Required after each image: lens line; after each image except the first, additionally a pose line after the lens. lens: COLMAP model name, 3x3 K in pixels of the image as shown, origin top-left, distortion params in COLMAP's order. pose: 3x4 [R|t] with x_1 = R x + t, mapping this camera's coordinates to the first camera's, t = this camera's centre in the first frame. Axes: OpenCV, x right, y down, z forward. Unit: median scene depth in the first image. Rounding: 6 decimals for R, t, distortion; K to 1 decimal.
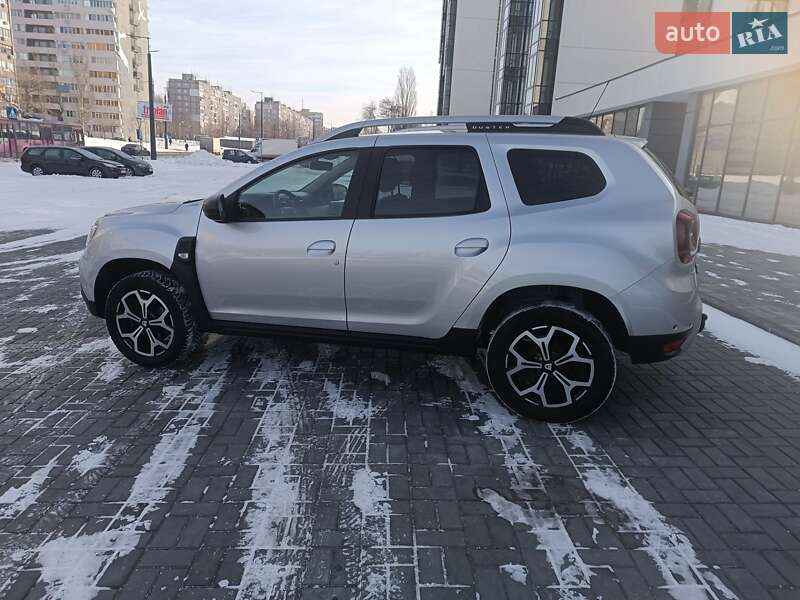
lens RADIAL K [[567.3, 0, 398.0], [0, 567.3, 299.4], [0, 0, 1]] dist [0.037921, -0.031954]
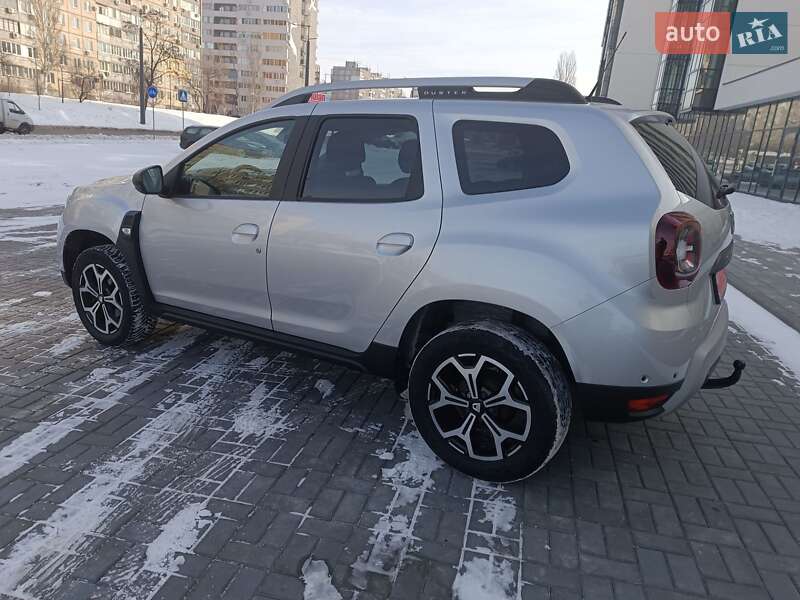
lens RADIAL K [[567.3, 0, 398.4], [0, 567.3, 299.0], [0, 0, 1]] dist [0.037921, -0.031954]
pose [[0.966795, 0.095037, -0.237225, 0.306293], [-0.090511, 0.995446, 0.029924, -0.036552], [0.238988, -0.007459, 0.970994, 0.216030]]
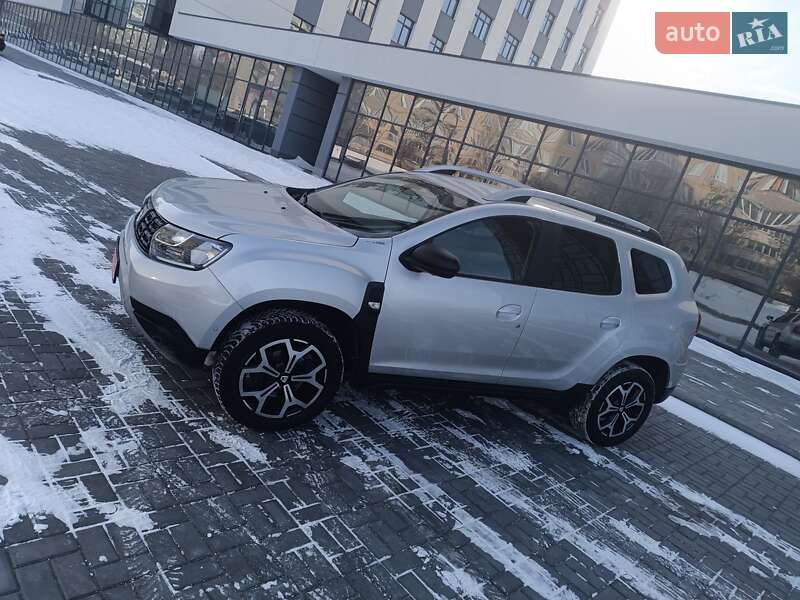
lens RADIAL K [[567.3, 0, 402.6], [0, 567.3, 297.7], [0, 0, 1]] dist [0.037921, -0.031954]
pose [[0.695758, 0.038949, 0.717219, -1.022715], [-0.133249, 0.988195, 0.075597, -0.168504], [-0.705808, -0.148166, 0.692735, 0.423979]]
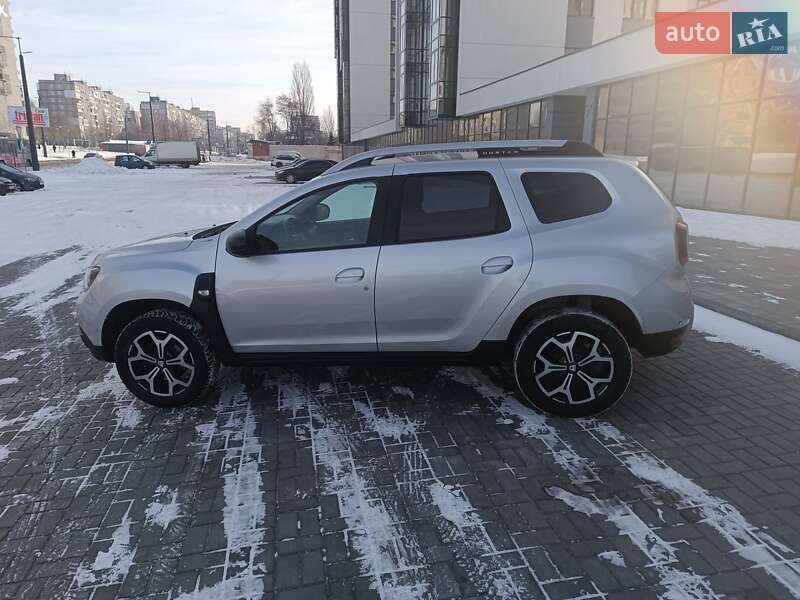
lens RADIAL K [[567.3, 0, 400.6], [0, 567.3, 300.2], [0, 0, 1]] dist [0.037921, -0.031954]
pose [[0.983870, -0.086404, 0.156635, -0.210486], [0.084647, 0.996251, 0.017866, -0.056439], [-0.157592, -0.004319, 0.987495, -0.037174]]
